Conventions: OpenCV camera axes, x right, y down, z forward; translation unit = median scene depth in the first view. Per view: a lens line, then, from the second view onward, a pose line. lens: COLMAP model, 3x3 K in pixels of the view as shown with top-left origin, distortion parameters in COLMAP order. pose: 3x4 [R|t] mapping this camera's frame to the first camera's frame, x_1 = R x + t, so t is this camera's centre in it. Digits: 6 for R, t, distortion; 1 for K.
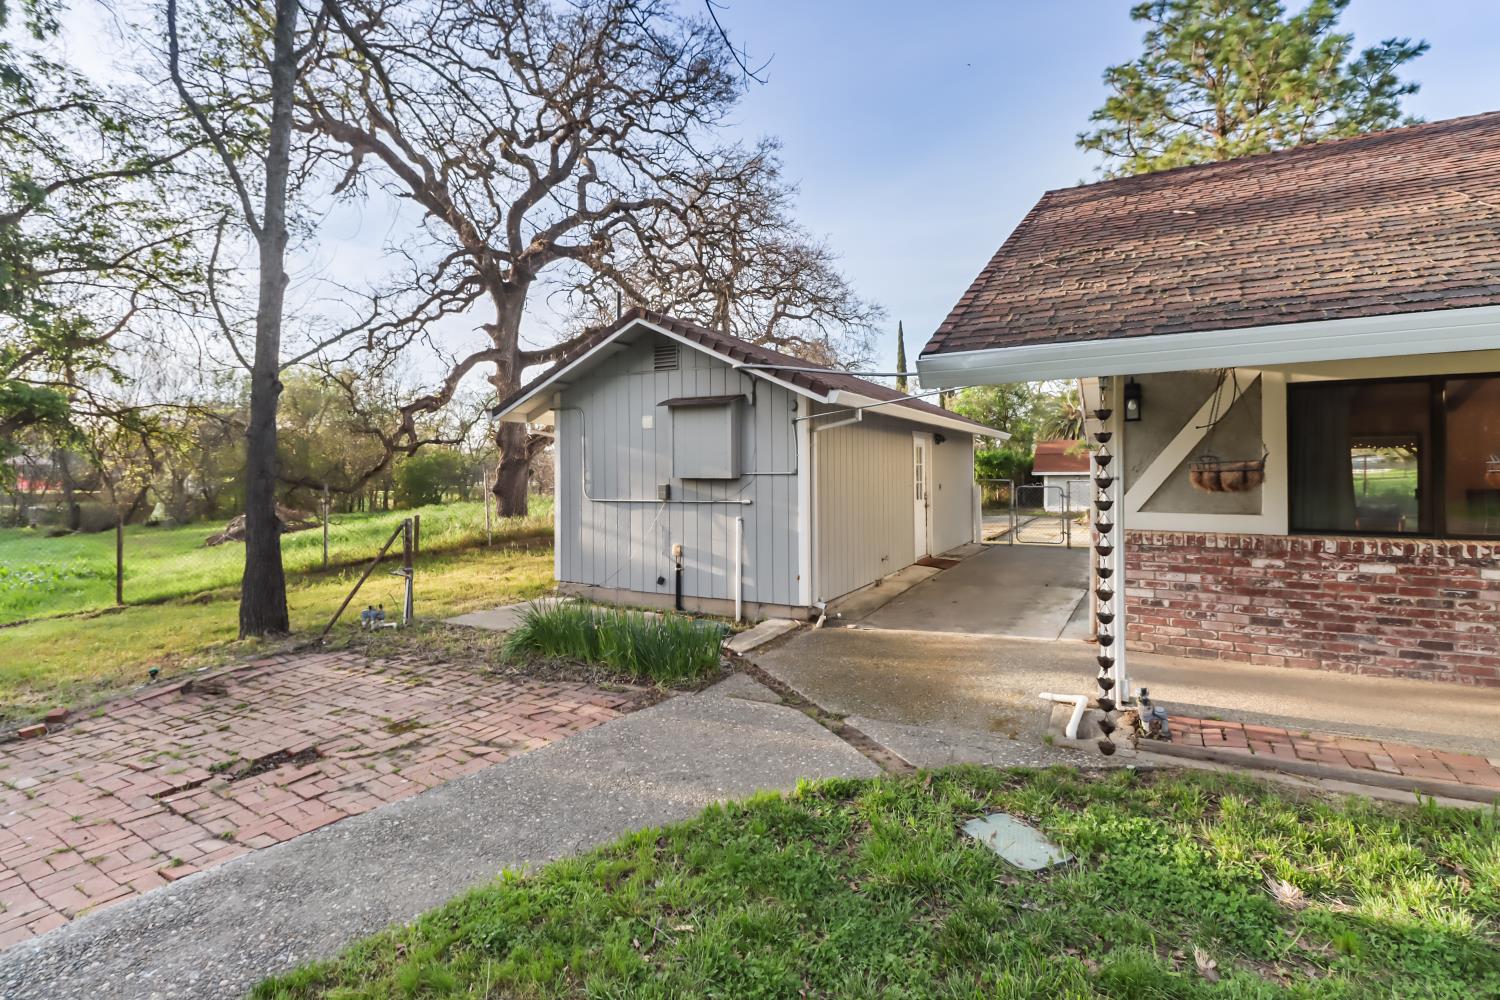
lens RADIAL K [[699.8, 0, 753.5], [0, 699.8, 475.8], [0, 0, 1]] dist [0.026880, -0.016396]
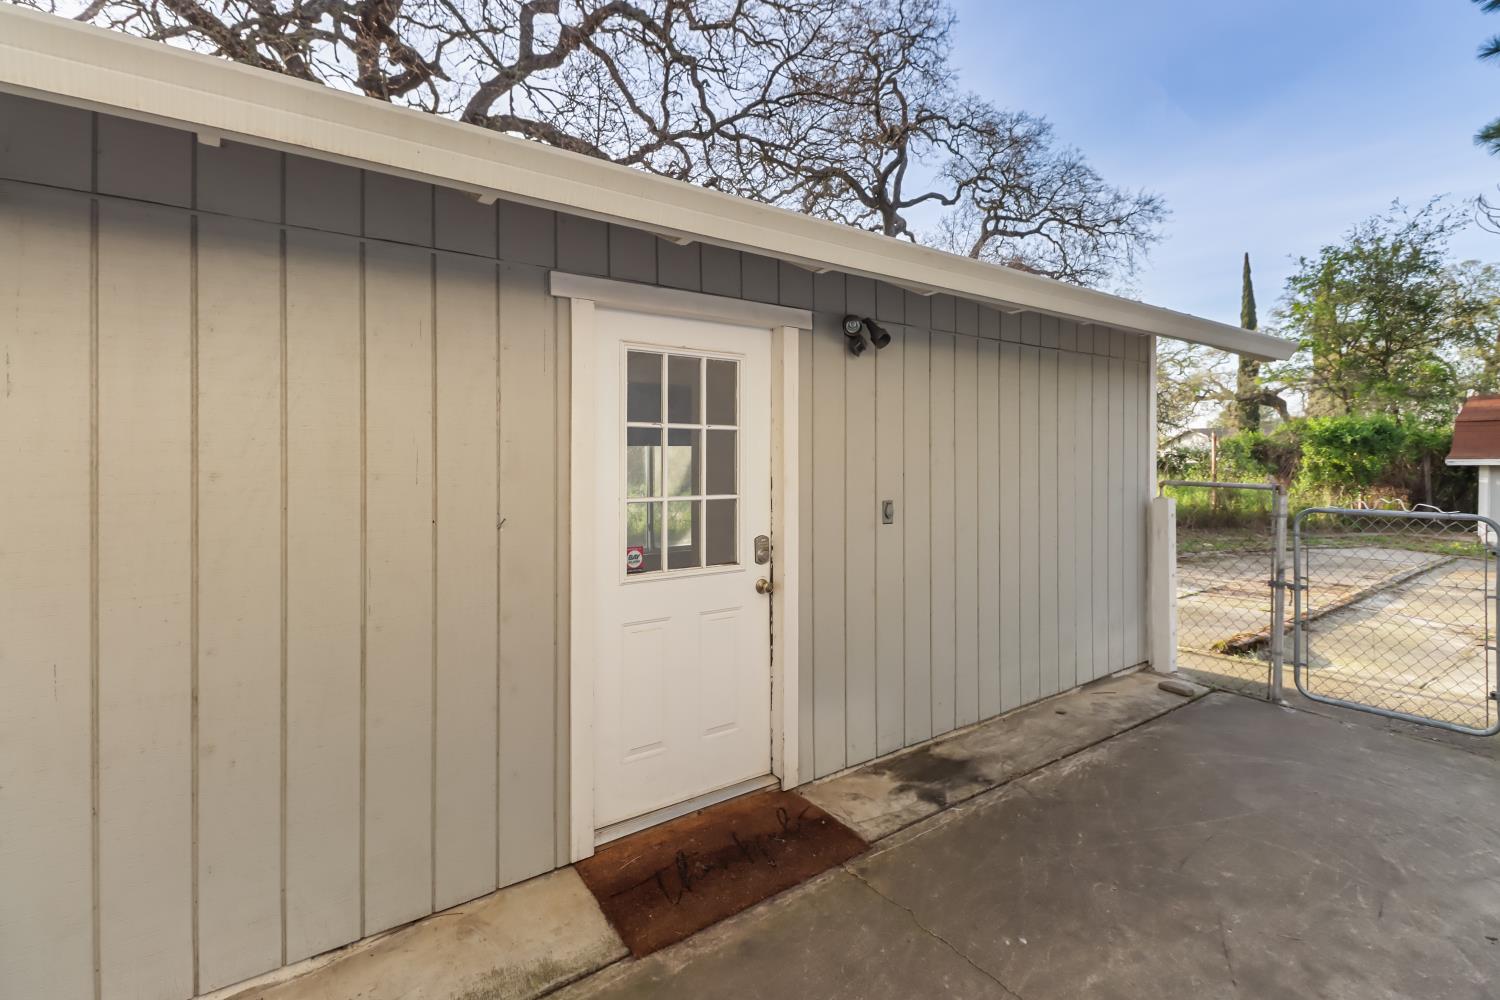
lens RADIAL K [[680.7, 0, 770.4], [0, 680.7, 469.4], [0, 0, 1]] dist [0.000581, -0.000478]
pose [[0.900132, 0.013573, -0.435406, 0.126675], [-0.012205, 0.999908, 0.005940, 0.002479], [0.435447, -0.000033, 0.900214, 0.269445]]
